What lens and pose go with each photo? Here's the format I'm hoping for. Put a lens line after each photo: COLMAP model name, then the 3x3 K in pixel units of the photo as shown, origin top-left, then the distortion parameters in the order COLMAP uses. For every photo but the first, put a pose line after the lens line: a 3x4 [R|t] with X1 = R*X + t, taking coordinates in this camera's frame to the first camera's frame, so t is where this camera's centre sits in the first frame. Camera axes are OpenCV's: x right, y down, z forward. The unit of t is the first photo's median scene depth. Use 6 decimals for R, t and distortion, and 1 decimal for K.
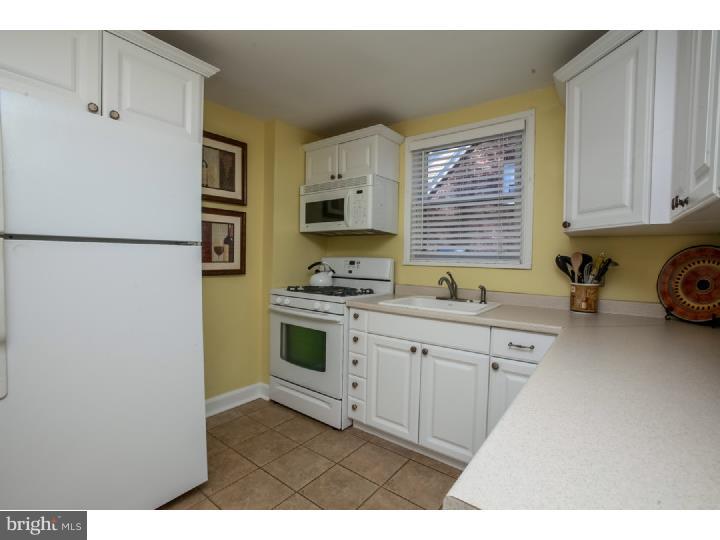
lens RADIAL K [[333.2, 0, 360.0], [0, 333.2, 270.0], [0, 0, 1]] dist [-0.073375, 0.035129]
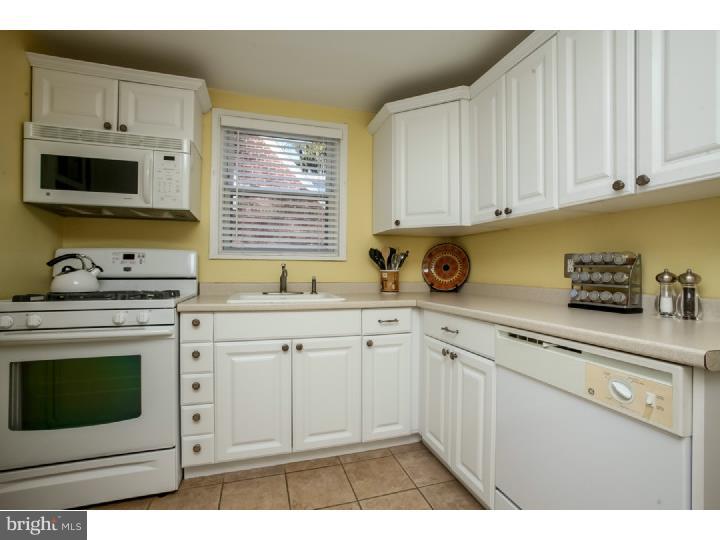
lens RADIAL K [[333.2, 0, 360.0], [0, 333.2, 270.0], [0, 0, 1]] dist [-0.073375, 0.035129]
pose [[0.575676, -0.015344, 0.817534, -0.354134], [0.035948, 0.999332, -0.006557, 0.033892], [-0.816887, 0.033164, 0.575843, 0.248230]]
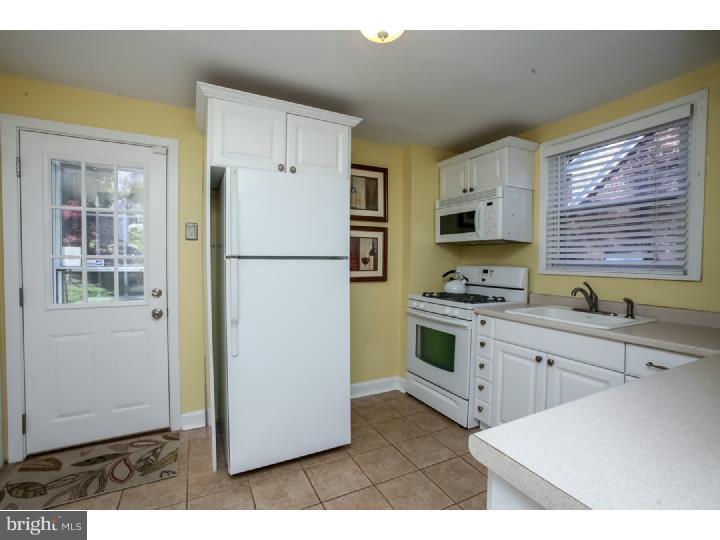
lens RADIAL K [[333.2, 0, 360.0], [0, 333.2, 270.0], [0, 0, 1]] dist [-0.073375, 0.035129]
pose [[0.904465, 0.002805, -0.426539, 0.071567], [-0.008393, 0.999902, -0.011222, -0.012386], [0.426466, 0.013729, 0.904400, -0.105696]]
